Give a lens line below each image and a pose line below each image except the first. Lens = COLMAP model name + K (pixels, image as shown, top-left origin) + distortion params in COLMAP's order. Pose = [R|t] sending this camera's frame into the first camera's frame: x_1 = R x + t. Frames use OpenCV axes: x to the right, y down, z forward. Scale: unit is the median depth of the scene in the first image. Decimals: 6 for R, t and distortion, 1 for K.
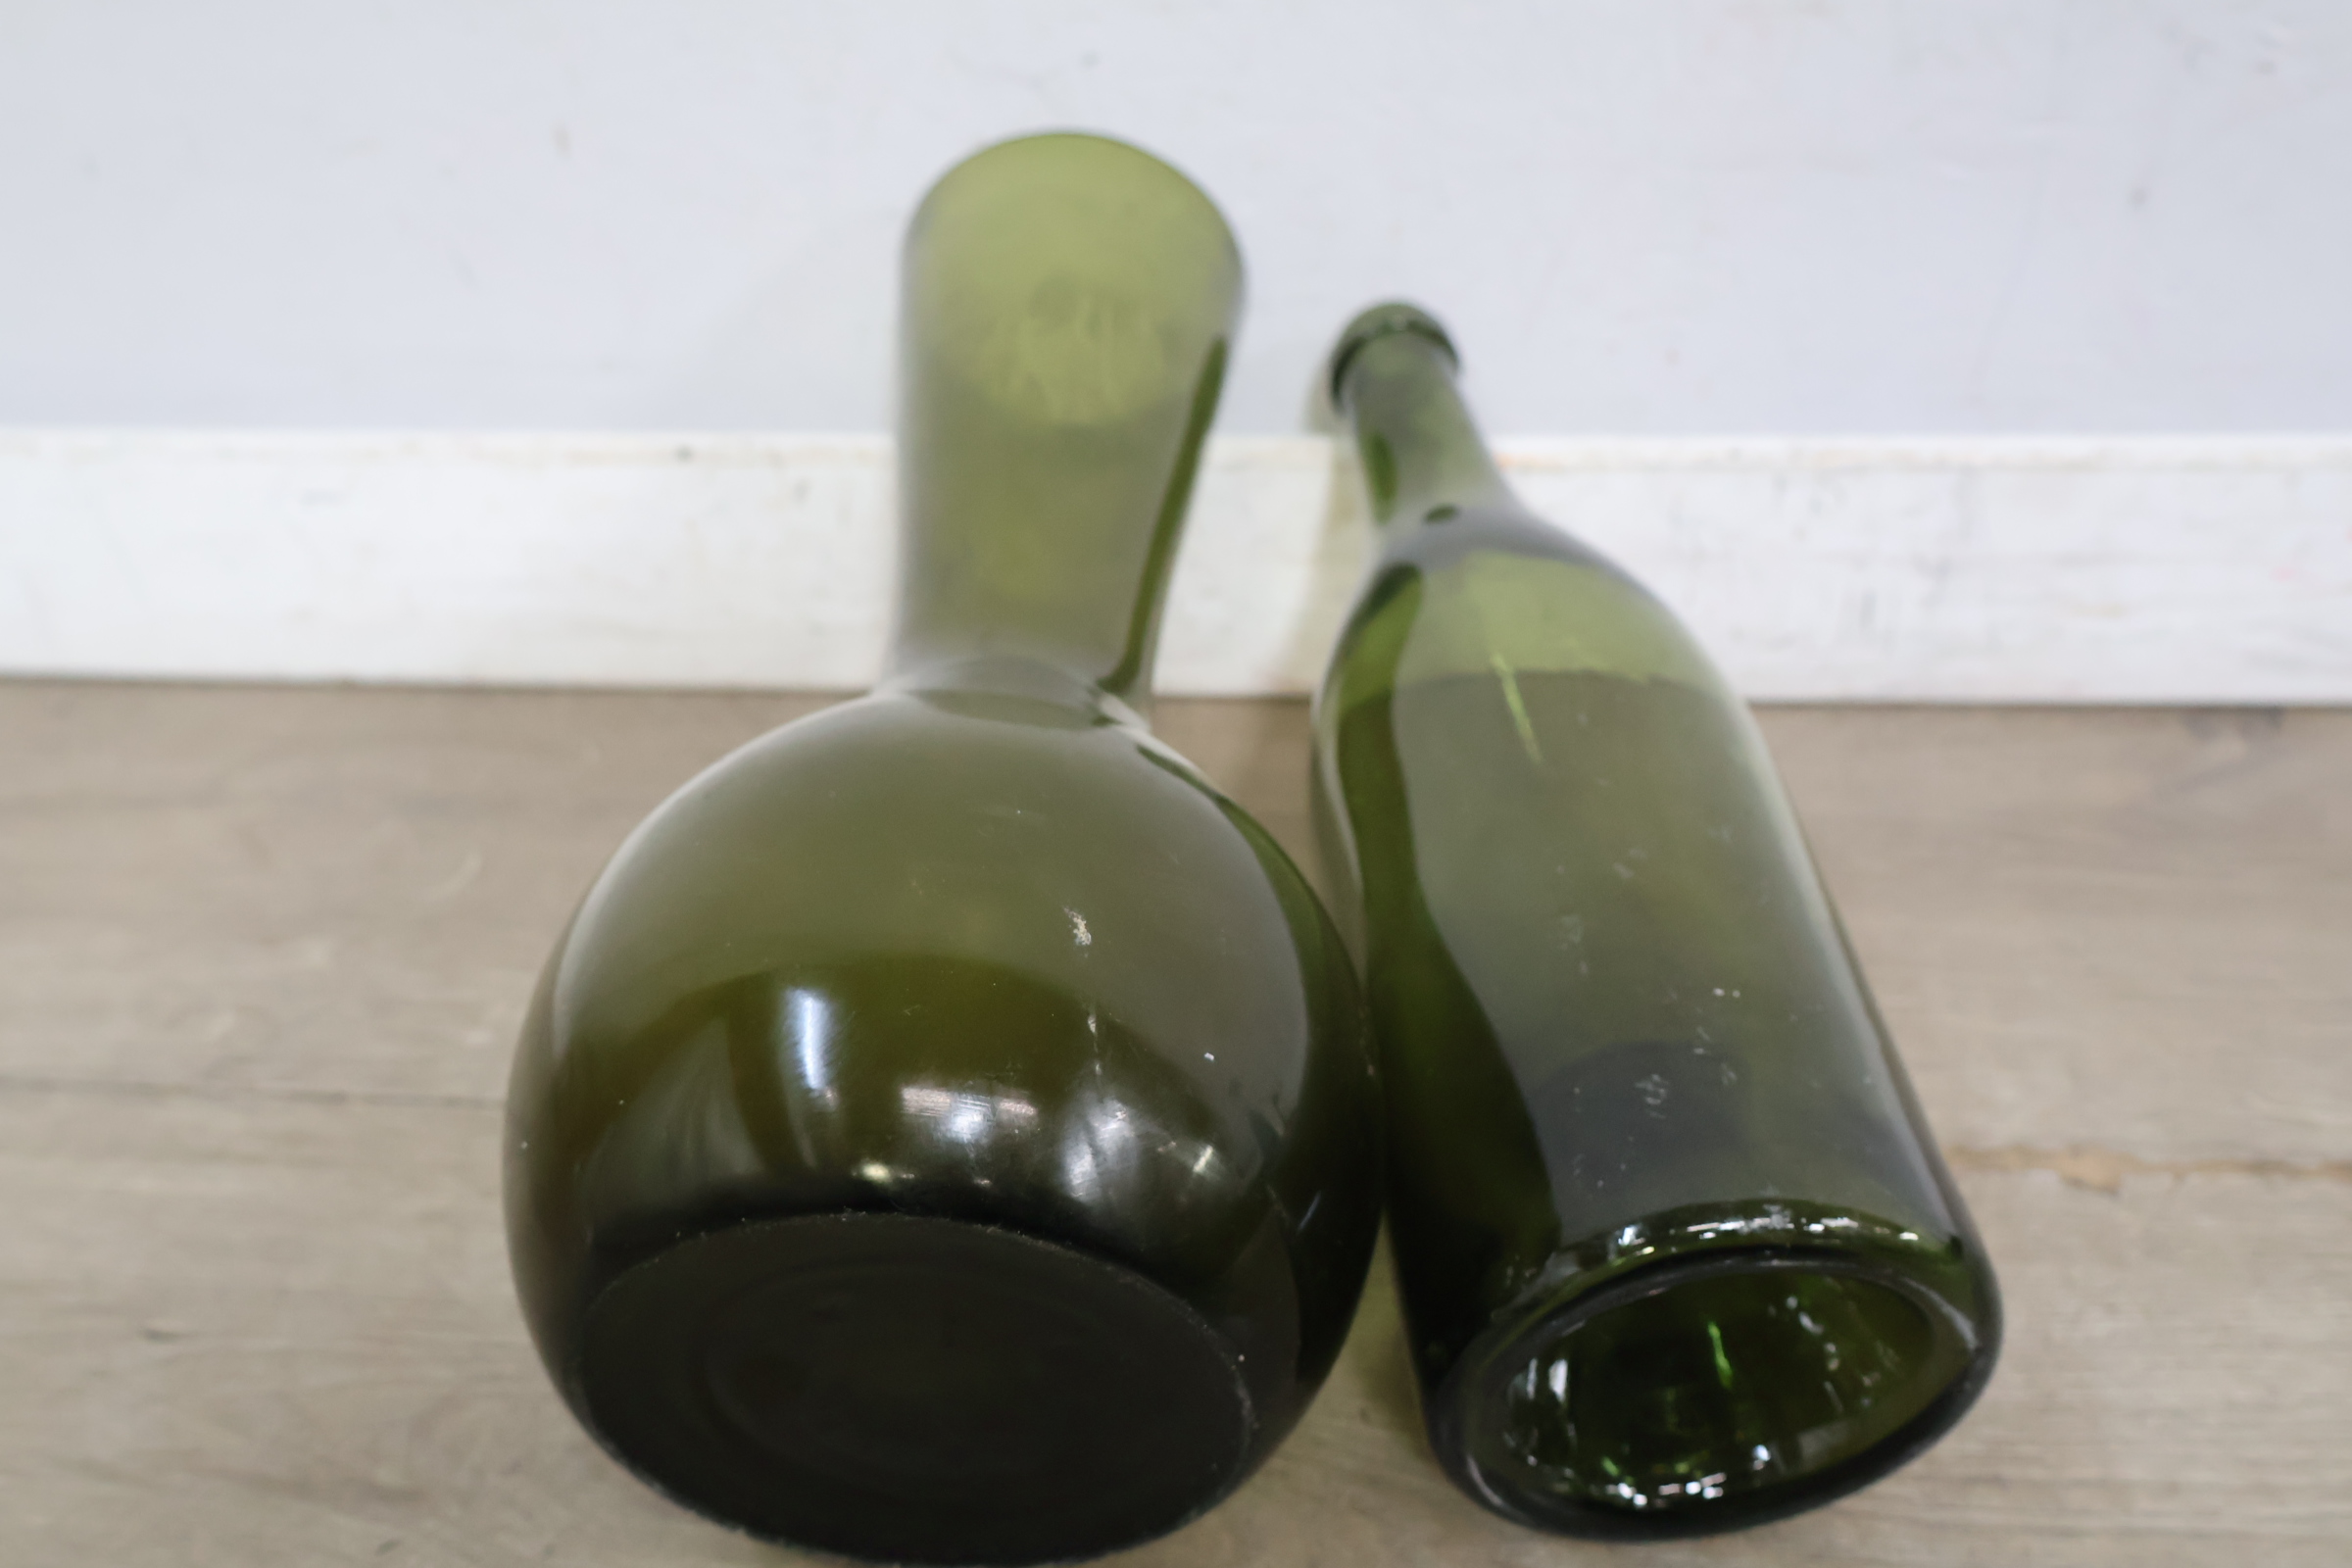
lens RADIAL K [[2265.0, 0, 1176.0], [0, 2265.0, 784.0], [0, 0, 1]] dist [0.002055, 0.007076]
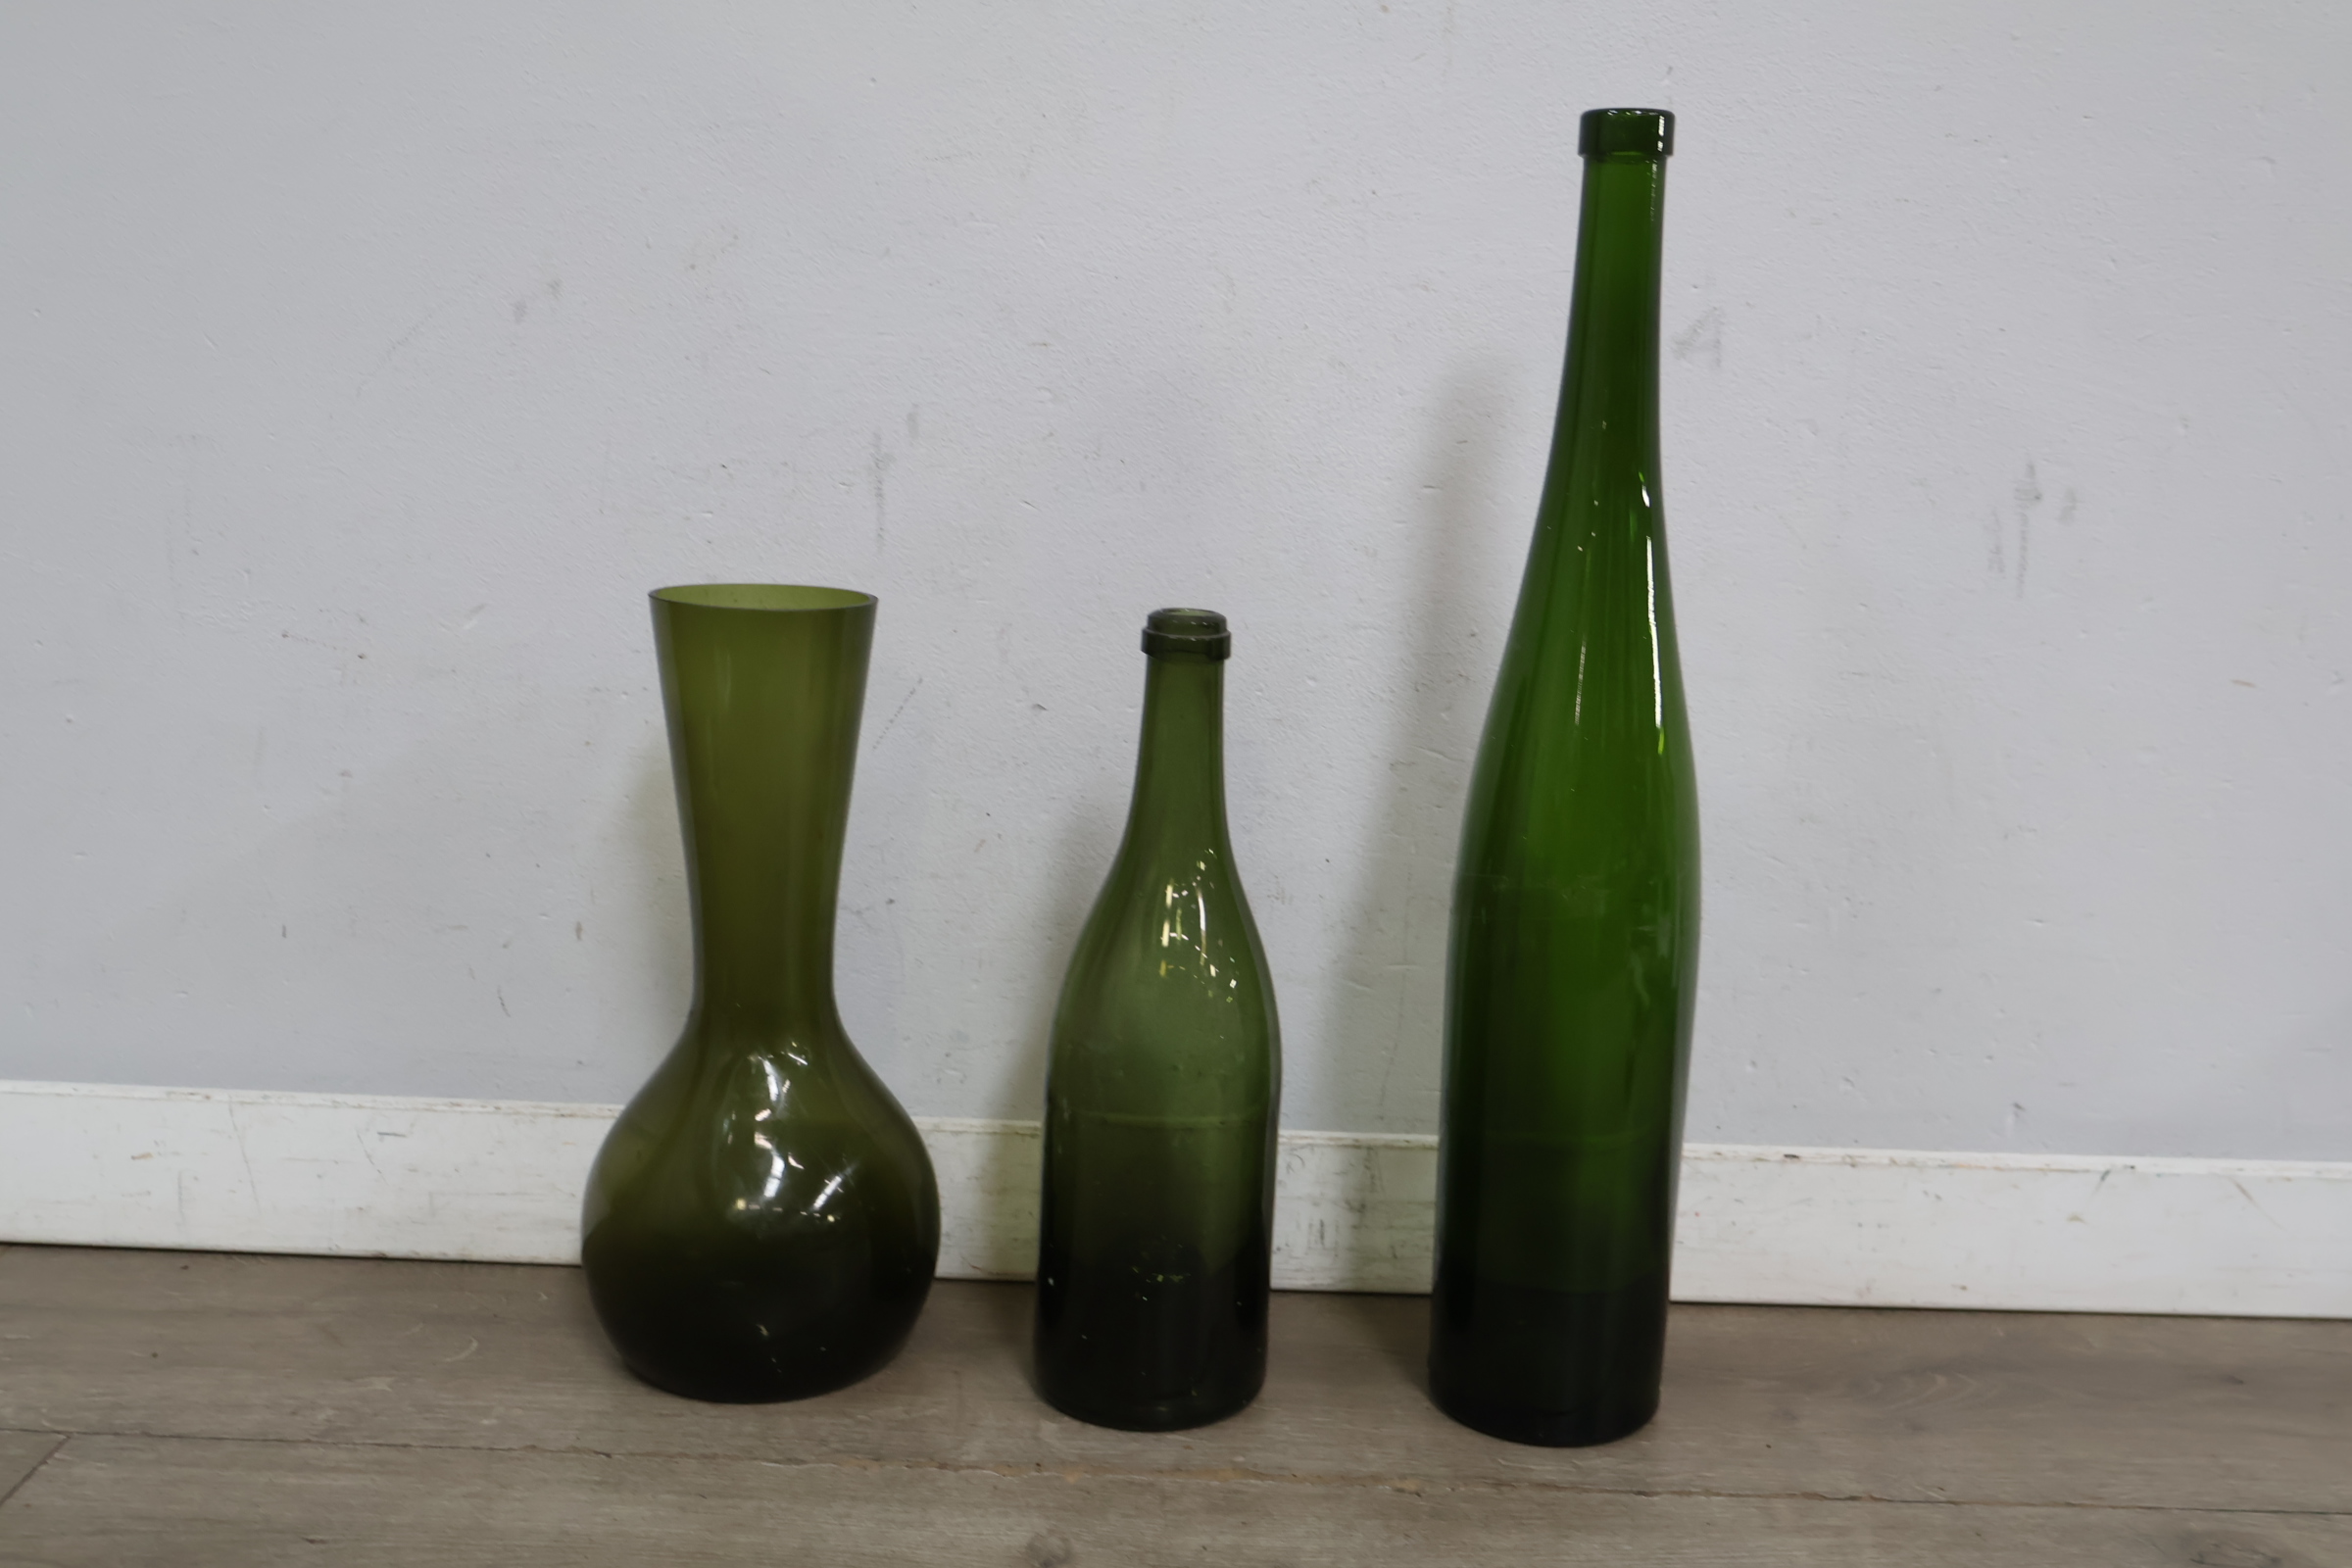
lens RADIAL K [[2345.8, 0, 1172.3], [0, 2345.8, 807.0], [0, 0, 1]] dist [0.005971, 0.018109]
pose [[0.991273, 0.064745, 0.114827, -0.036007], [-0.013410, 0.916084, -0.400763, 0.379251], [-0.131139, 0.395725, 0.908958, -0.810003]]
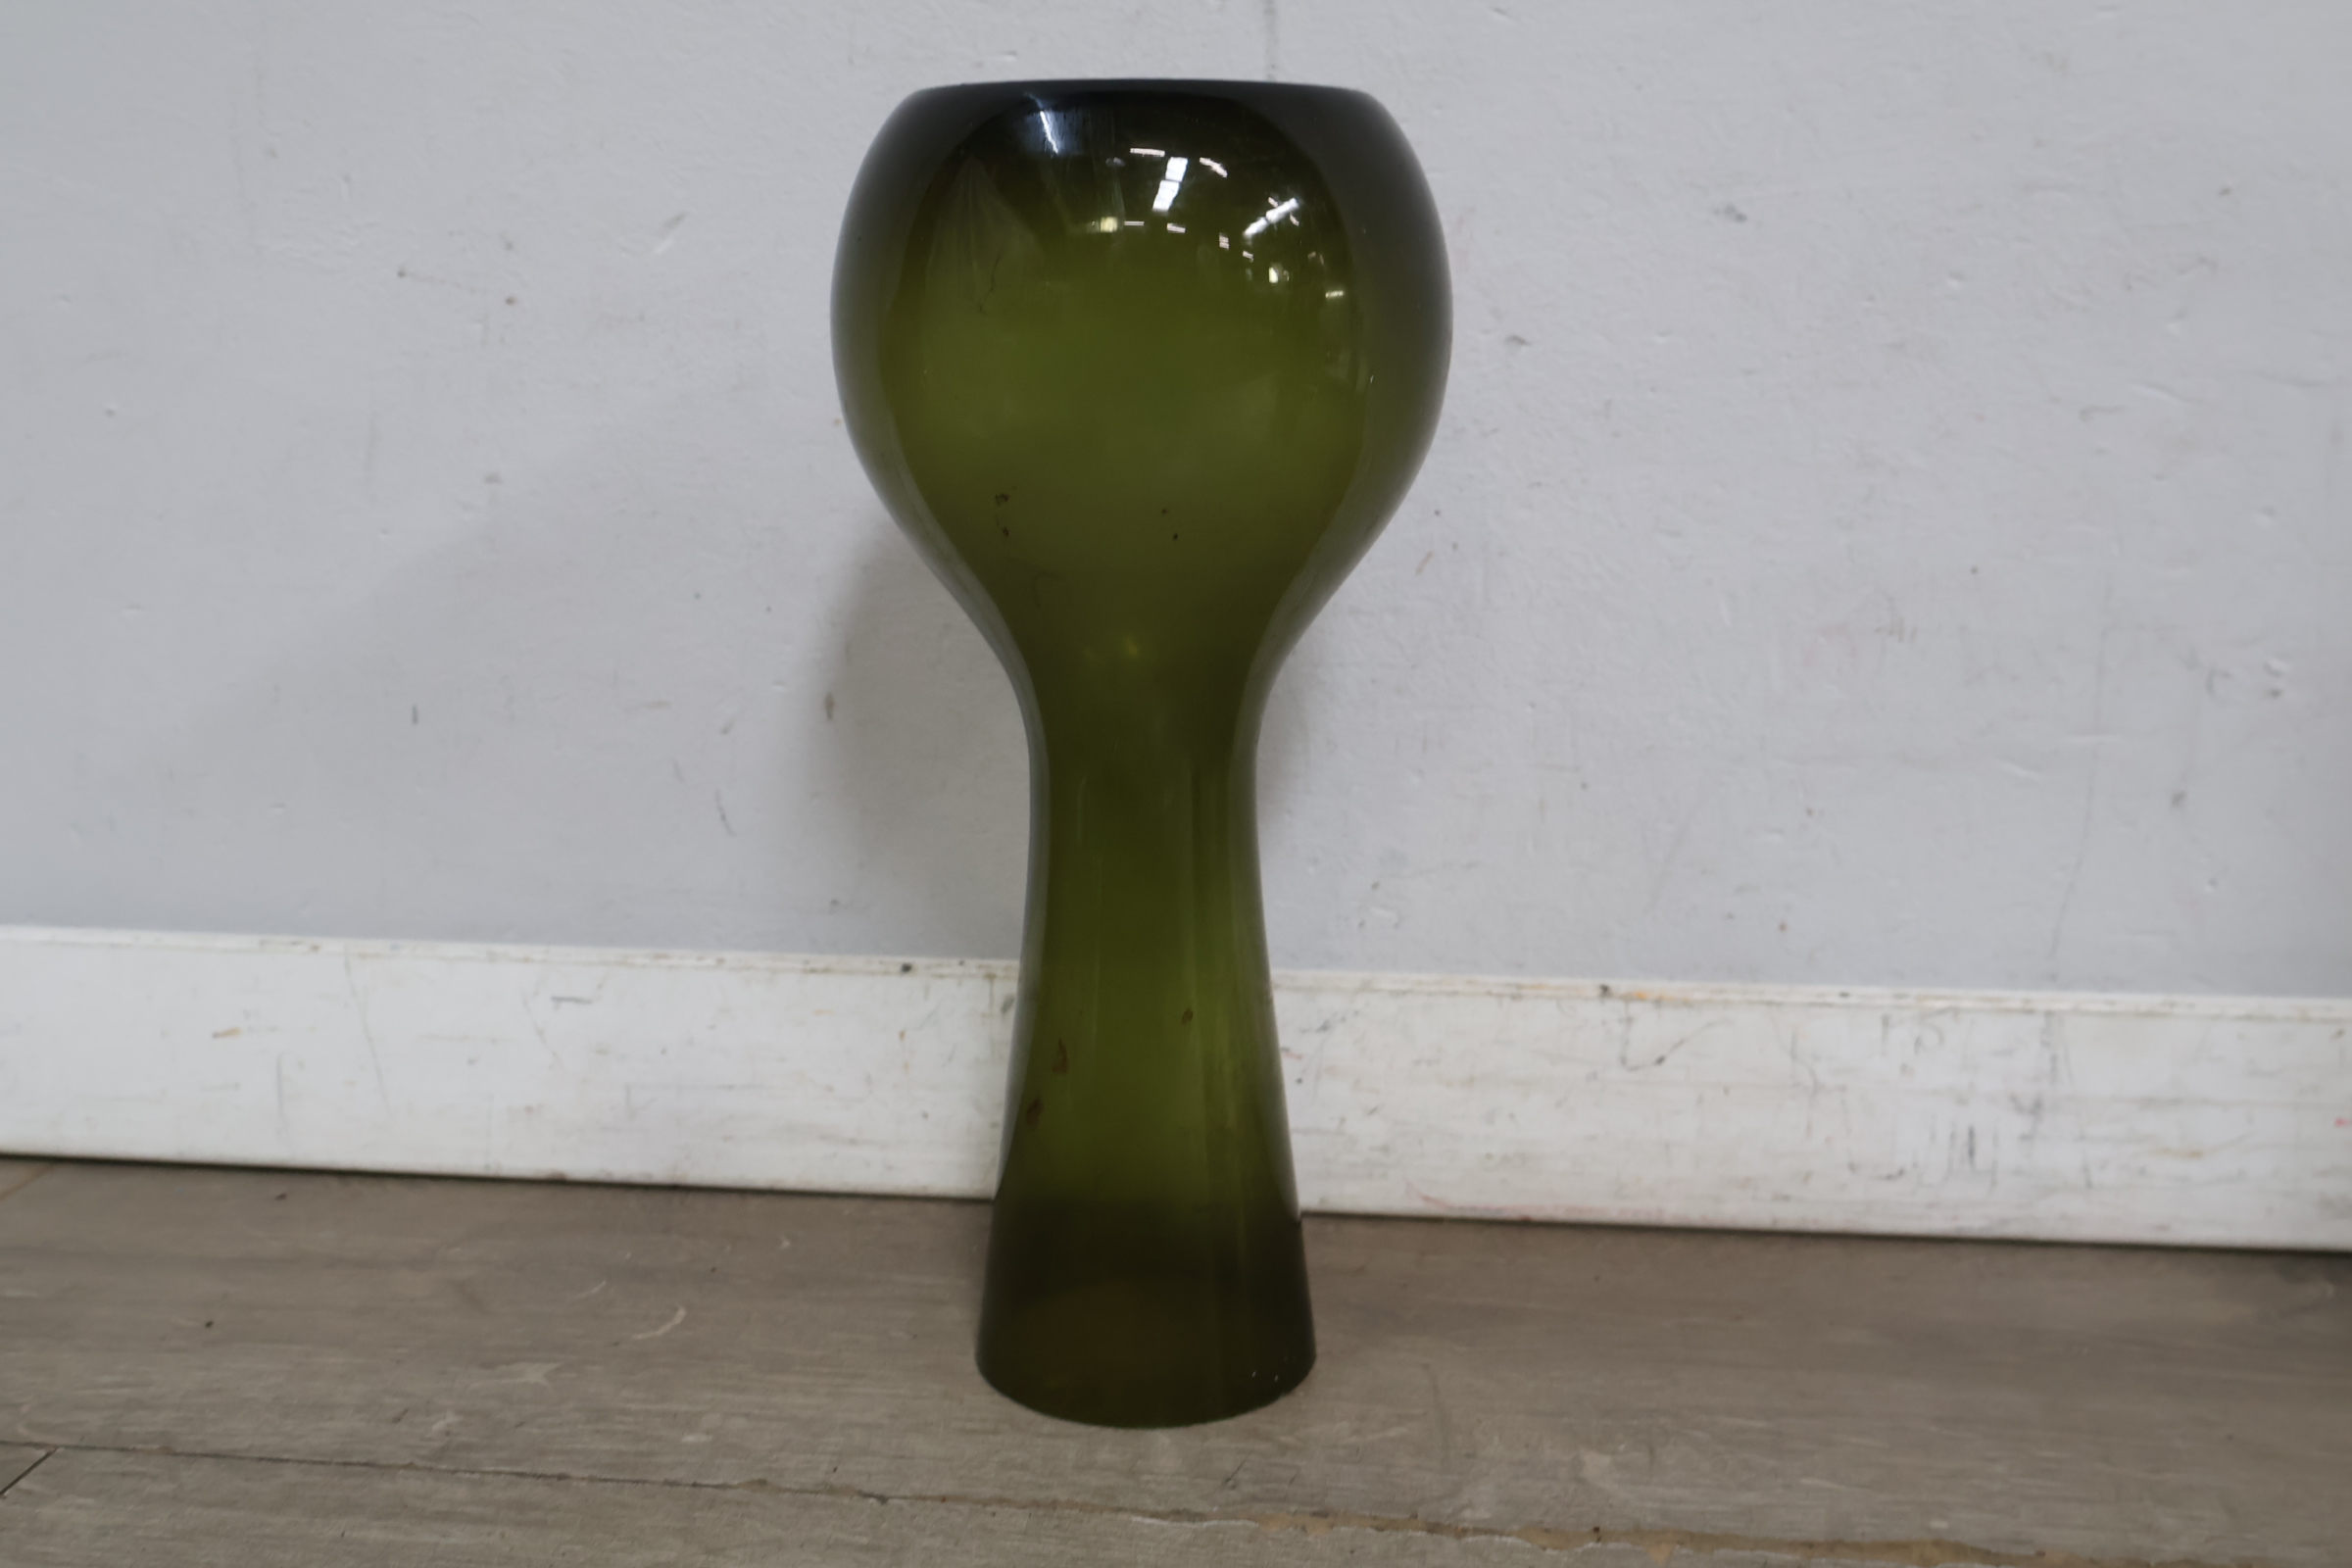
lens RADIAL K [[2275.1, 0, 1171.6], [0, 2275.1, 809.8], [0, 0, 1]] dist [0.001748, 0.010157]
pose [[0.998748, 0.049715, 0.005538, -0.107122], [-0.043656, 0.920333, -0.388693, 0.240351], [-0.024421, 0.387965, 0.921351, -0.083497]]
